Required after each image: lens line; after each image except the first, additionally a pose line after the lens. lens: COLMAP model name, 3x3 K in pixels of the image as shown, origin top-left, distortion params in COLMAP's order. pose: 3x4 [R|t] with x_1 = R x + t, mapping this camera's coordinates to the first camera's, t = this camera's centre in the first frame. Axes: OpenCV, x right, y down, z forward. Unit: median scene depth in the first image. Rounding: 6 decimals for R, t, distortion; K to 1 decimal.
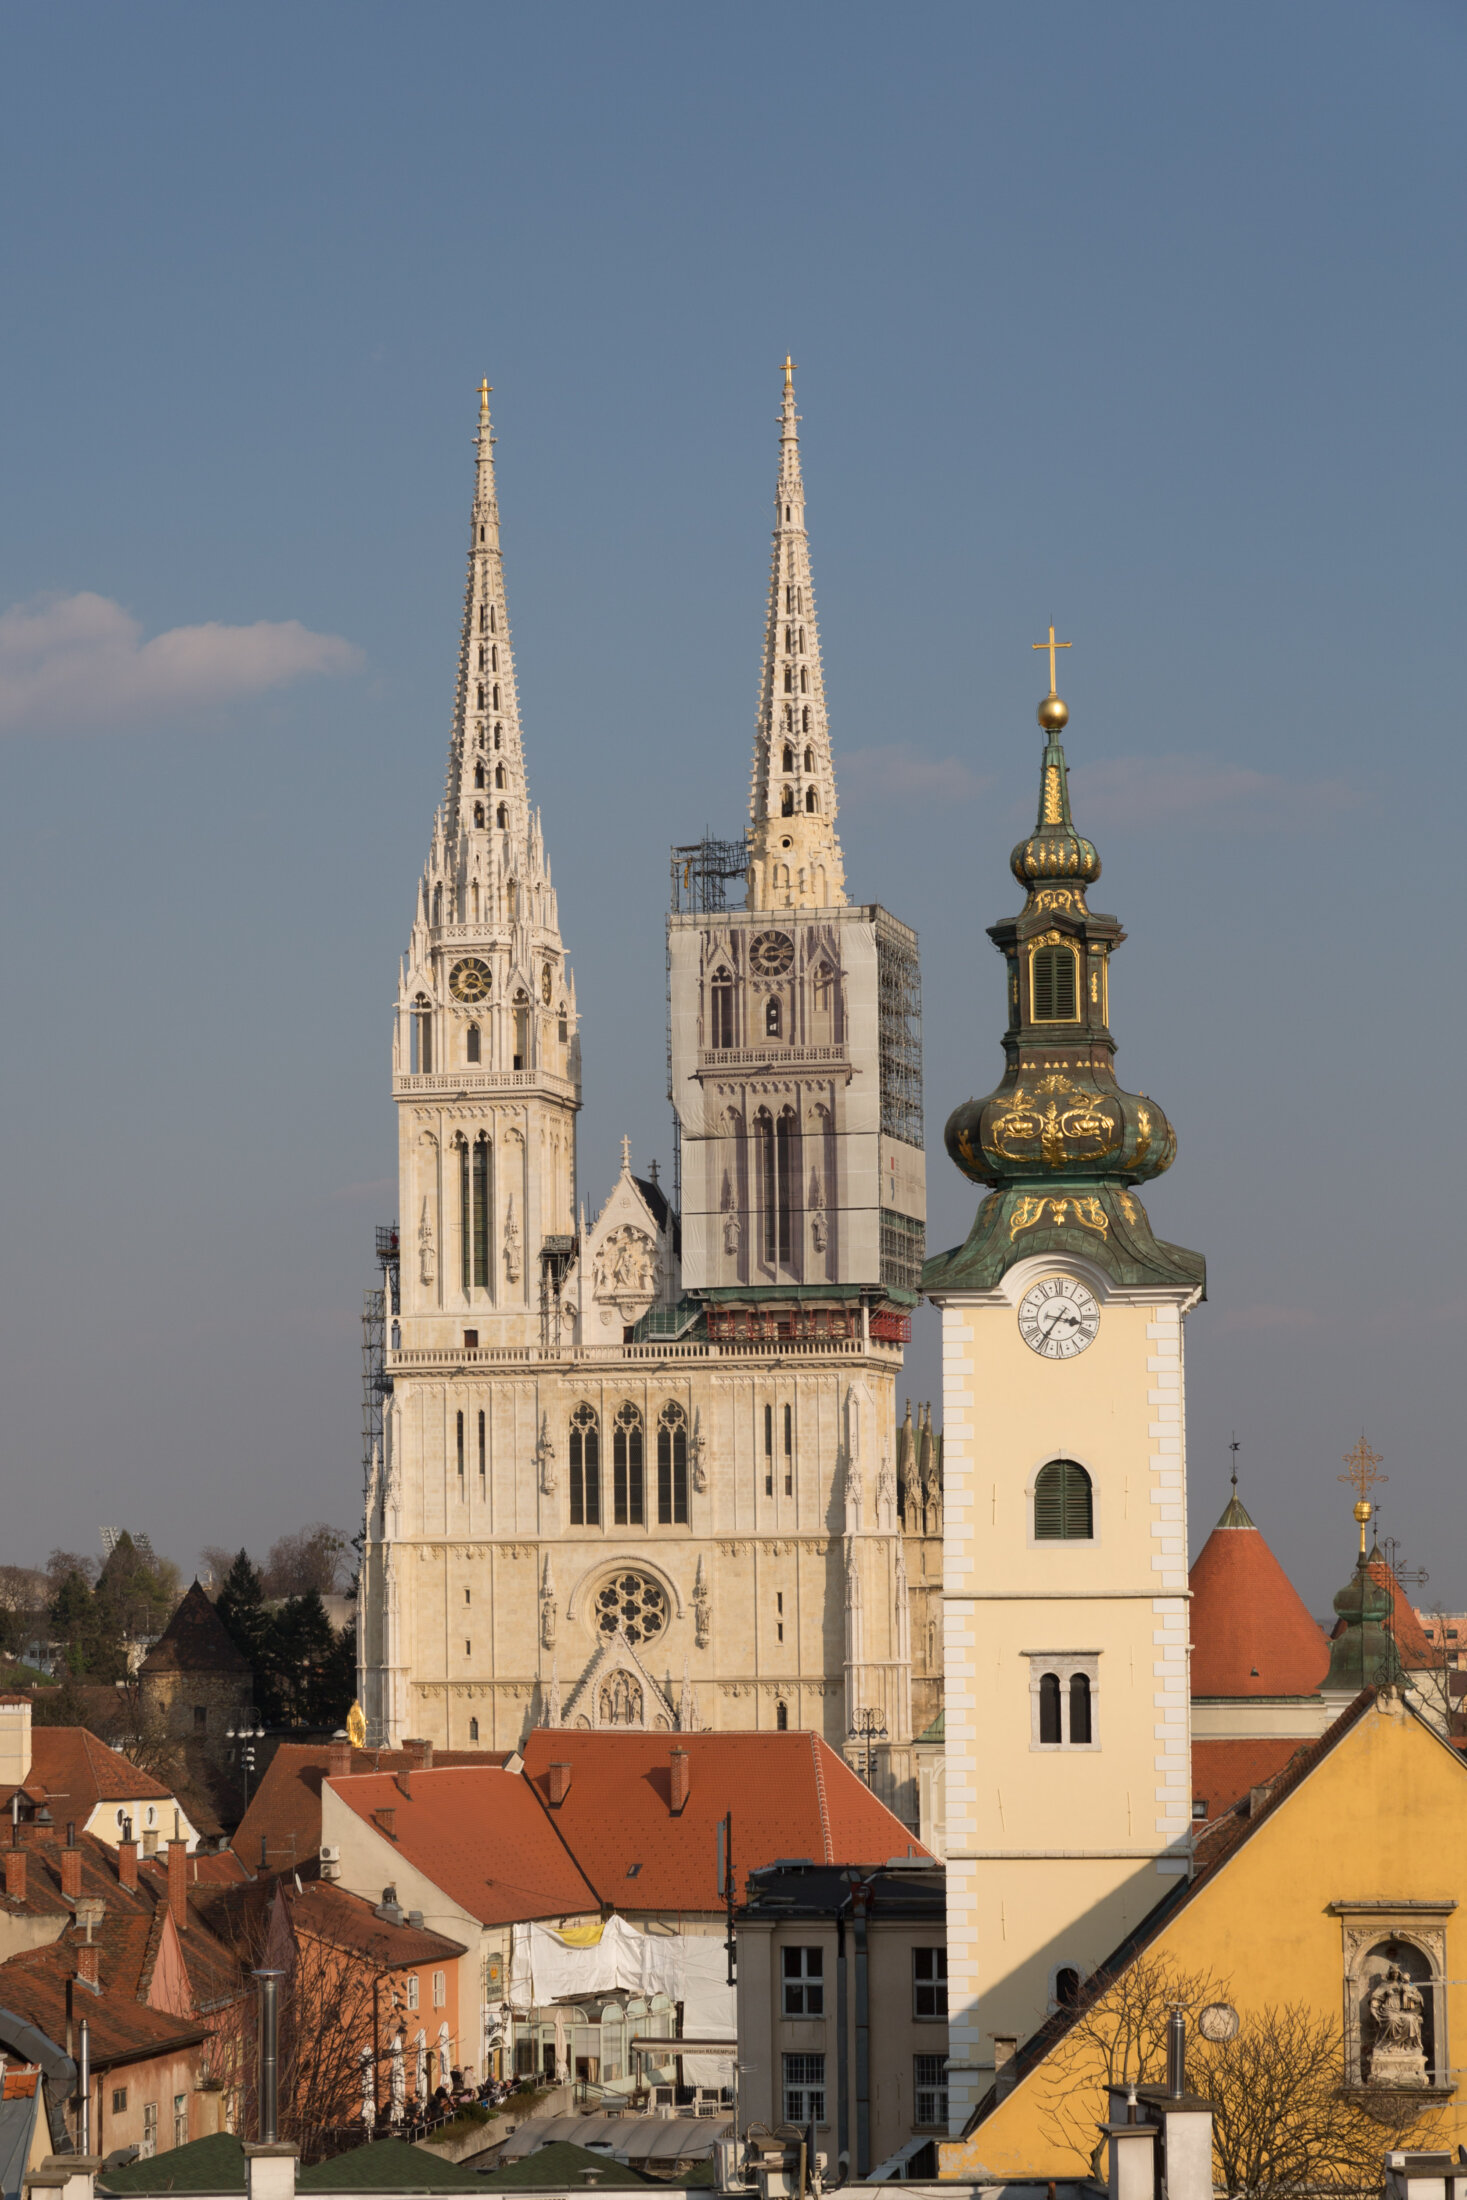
lens RADIAL K [[4931.1, 0, 730.1], [0, 4931.1, 1277.2], [0, 0, 1]] dist [-0.050017, 0.153240]
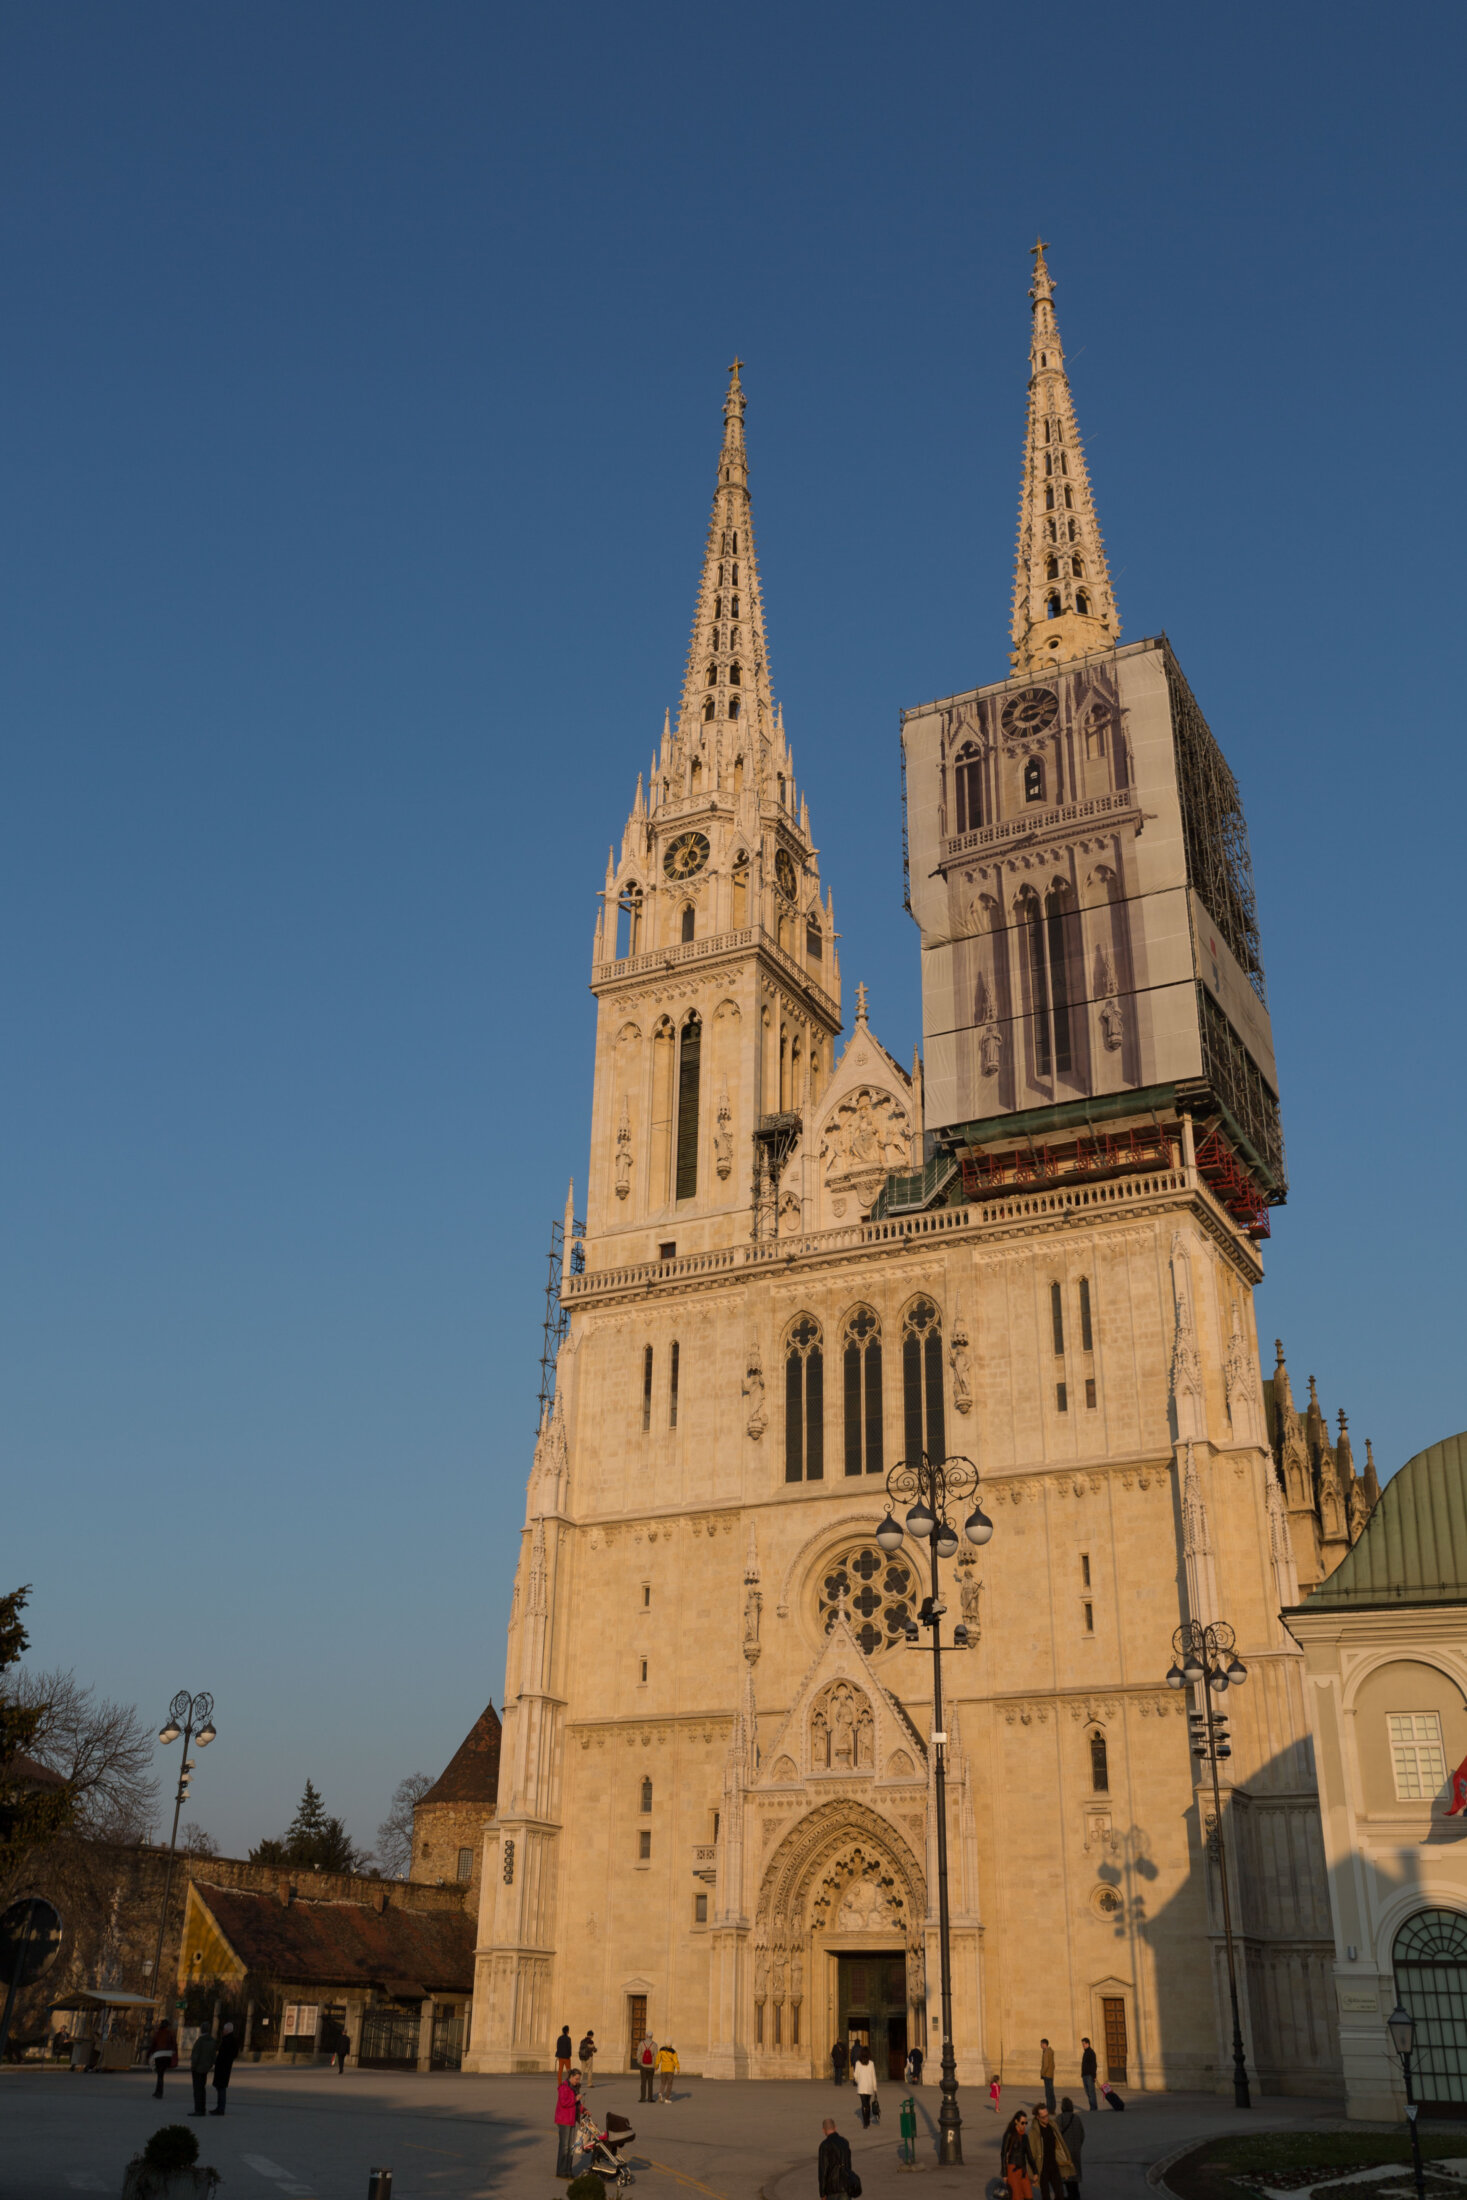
lens RADIAL K [[1949.1, 0, 733.5], [0, 1949.1, 1100.0], [0, 0, 1]] dist [-0.002698, 0.003669]
pose [[0.968639, -0.081420, -0.234754, 0.030173], [-0.014424, 0.924769, -0.380255, 0.106505], [0.248054, 0.371716, 0.894593, 0.739657]]
